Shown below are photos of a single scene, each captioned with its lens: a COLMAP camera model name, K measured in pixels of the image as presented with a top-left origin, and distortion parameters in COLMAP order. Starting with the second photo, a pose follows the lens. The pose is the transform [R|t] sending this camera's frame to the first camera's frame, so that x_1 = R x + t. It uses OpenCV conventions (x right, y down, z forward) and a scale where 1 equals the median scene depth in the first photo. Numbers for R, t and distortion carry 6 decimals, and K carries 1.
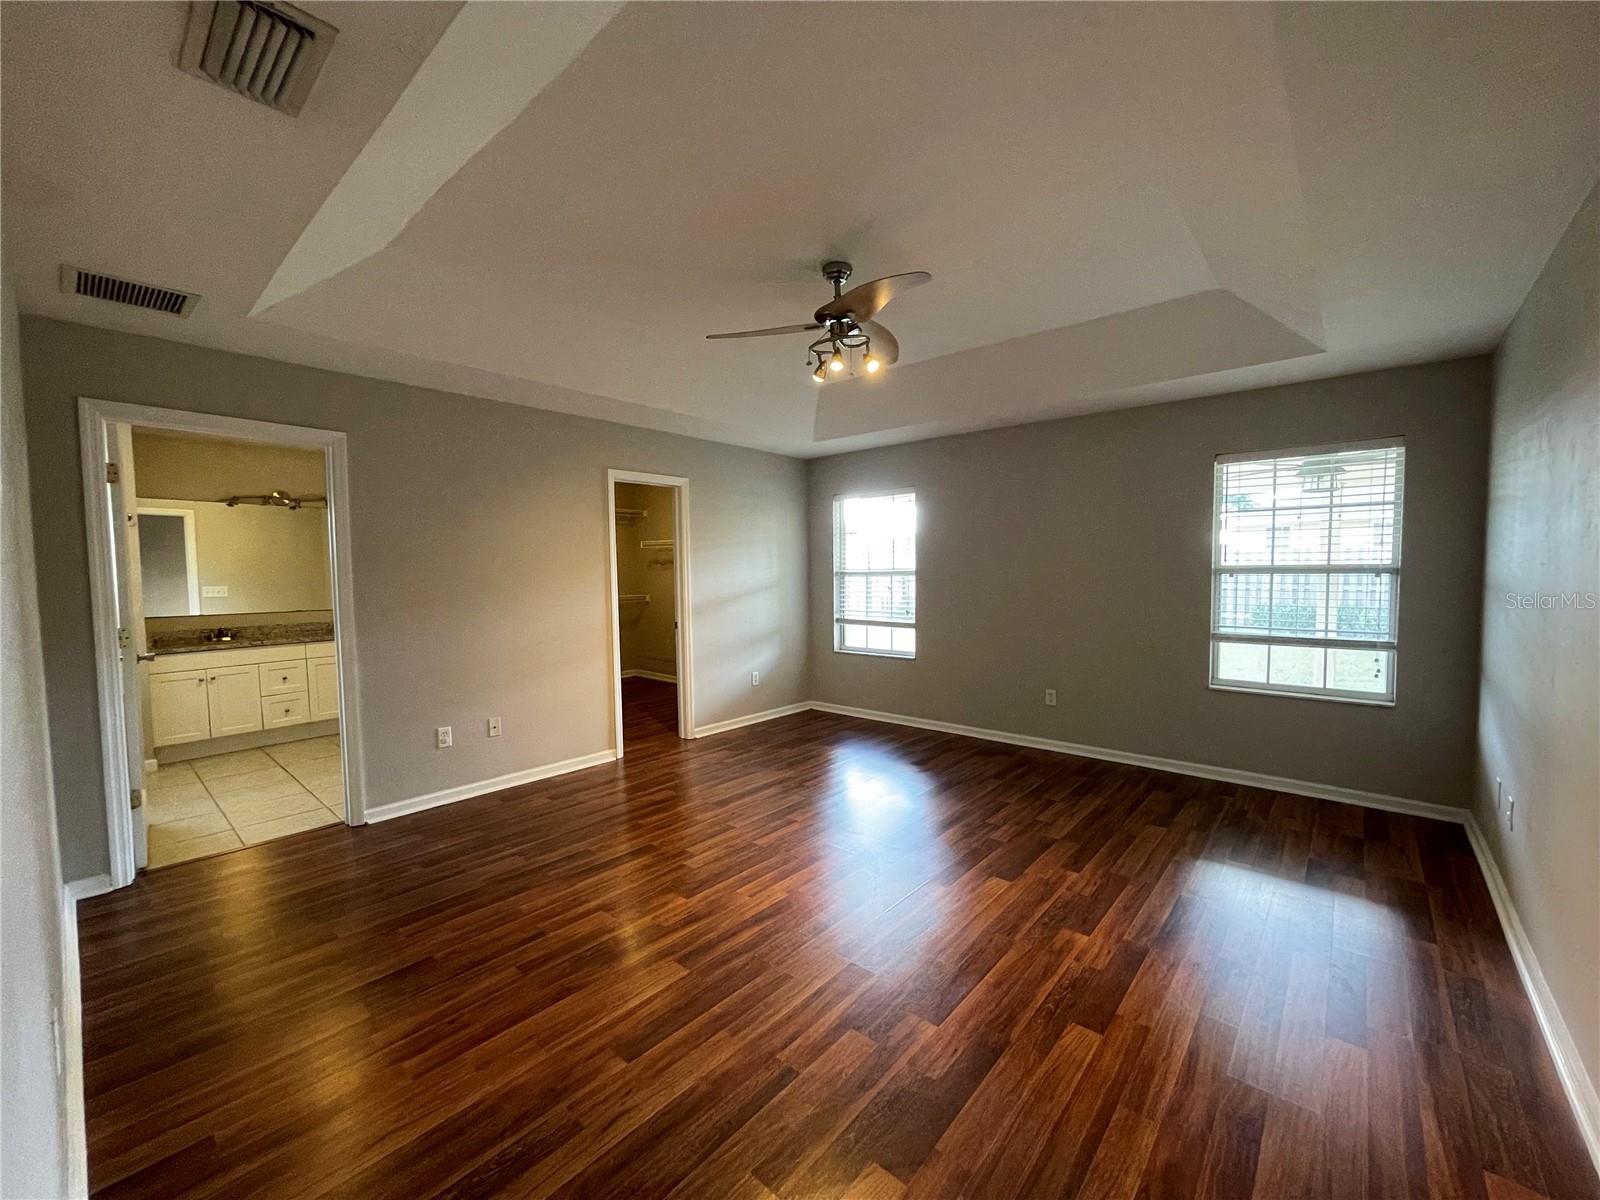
lens RADIAL K [[643.1, 0, 799.9], [0, 643.1, 601.7], [0, 0, 1]] dist [-0.000647, 0.000633]
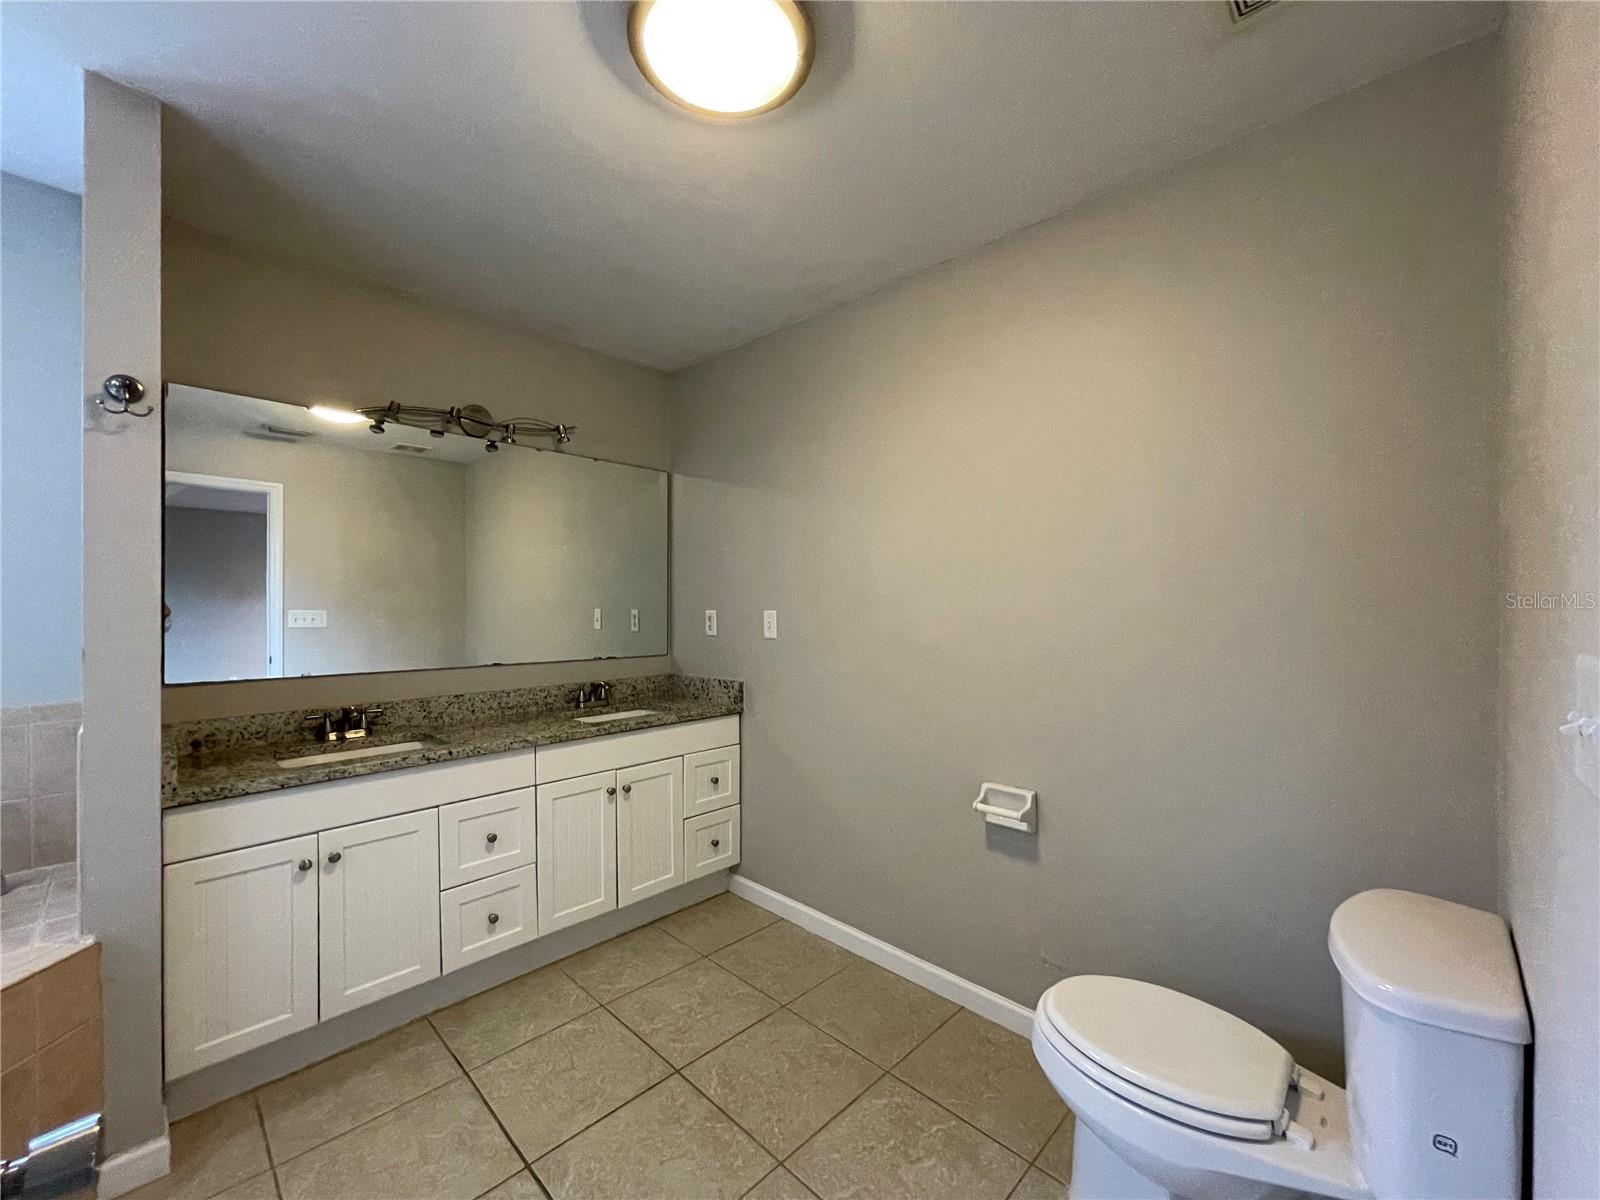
lens RADIAL K [[643.1, 0, 800.2], [0, 643.1, 602.2], [0, 0, 1]] dist [-0.000647, 0.000633]
pose [[0.998040, 0.015220, -0.060706, -0.578819], [-0.018316, 0.998542, -0.050780, -0.012920], [0.059845, 0.051792, 0.996863, 0.592355]]
